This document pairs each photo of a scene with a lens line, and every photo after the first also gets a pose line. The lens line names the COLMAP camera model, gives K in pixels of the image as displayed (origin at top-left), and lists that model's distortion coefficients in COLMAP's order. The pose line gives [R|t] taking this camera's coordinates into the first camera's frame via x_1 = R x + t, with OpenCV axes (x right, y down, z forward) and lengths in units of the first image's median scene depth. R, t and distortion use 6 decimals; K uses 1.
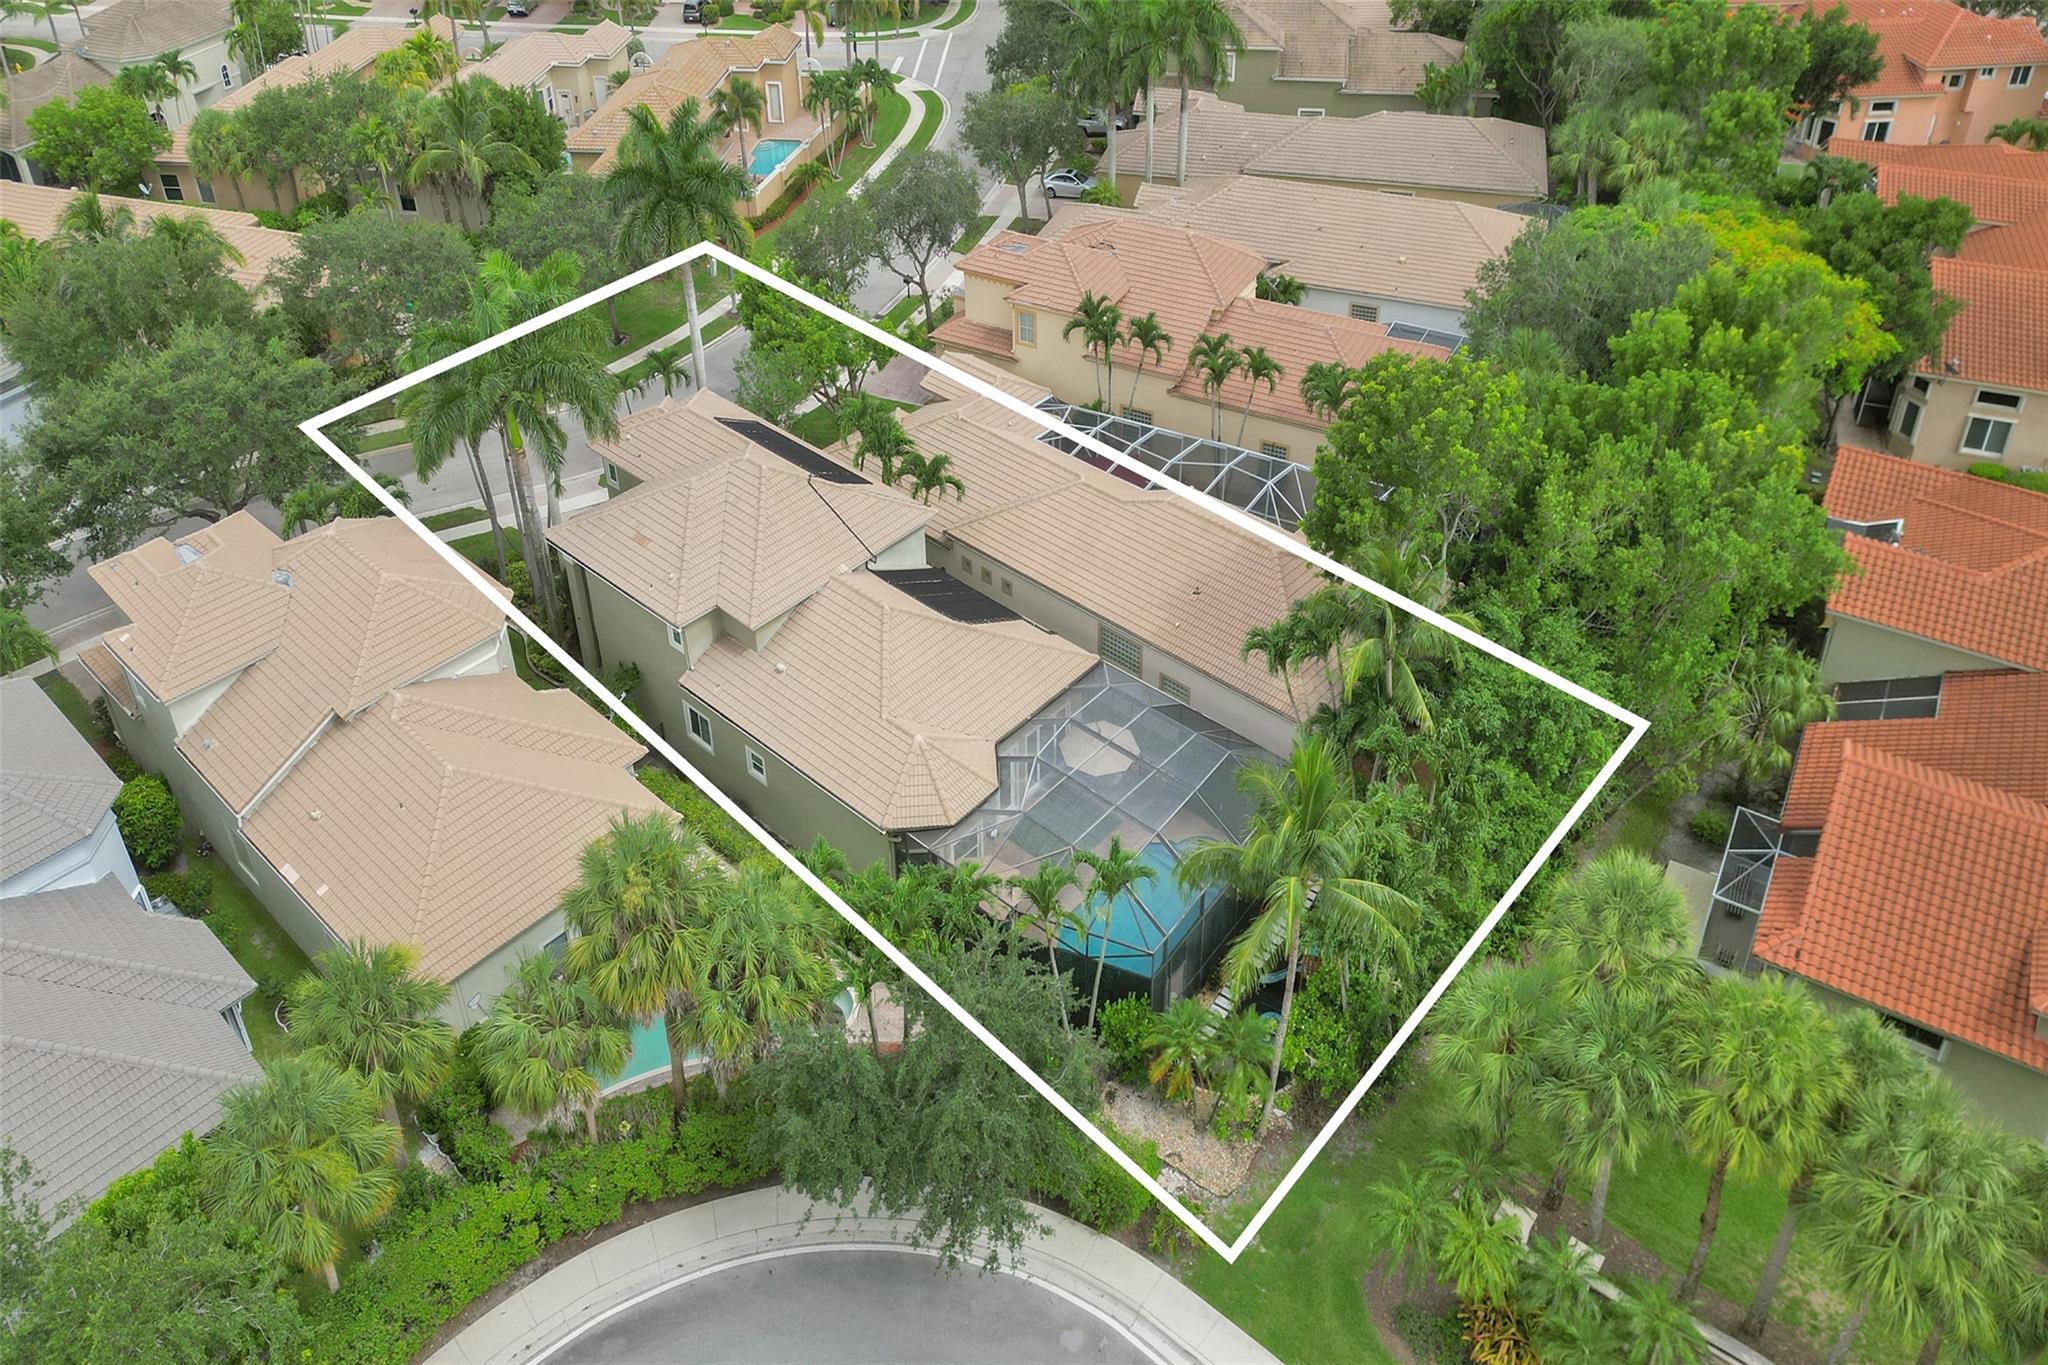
lens RADIAL K [[1353.5, 0, 1024.0], [0, 1353.5, 682.5], [0, 0, 1]] dist [-0.003262, -0.000800]
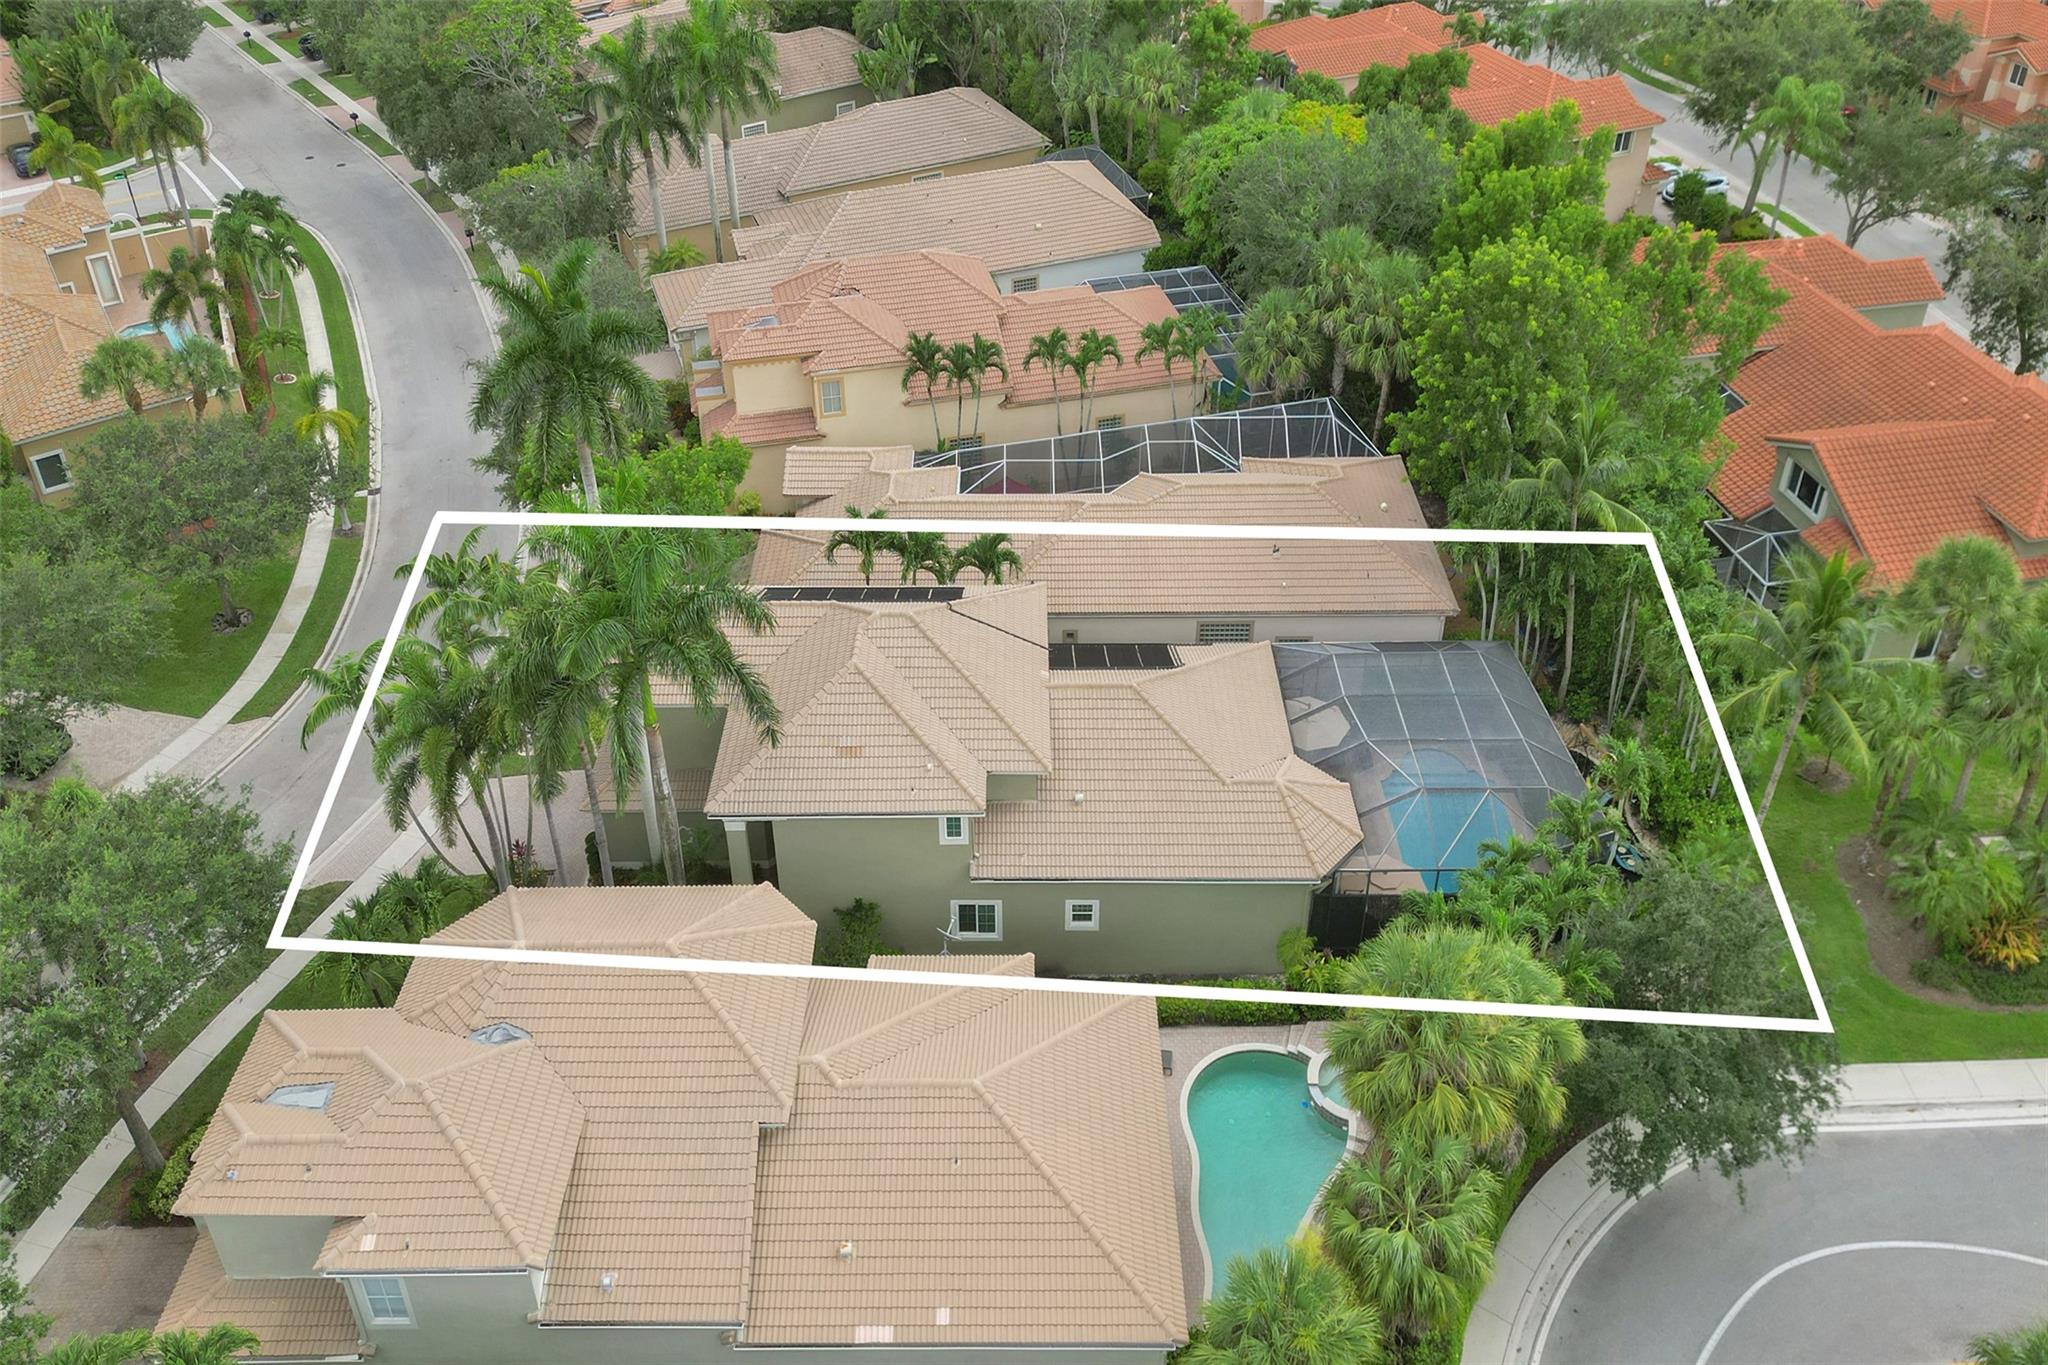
lens RADIAL K [[1353.5, 0, 1024.0], [0, 1353.5, 682.5], [0, 0, 1]] dist [-0.003262, -0.000800]
pose [[0.744822, -0.437265, 0.504023, -0.580812], [0.438798, 0.890029, 0.123708, -0.191636], [-0.502689, 0.129024, 0.854785, 0.238036]]
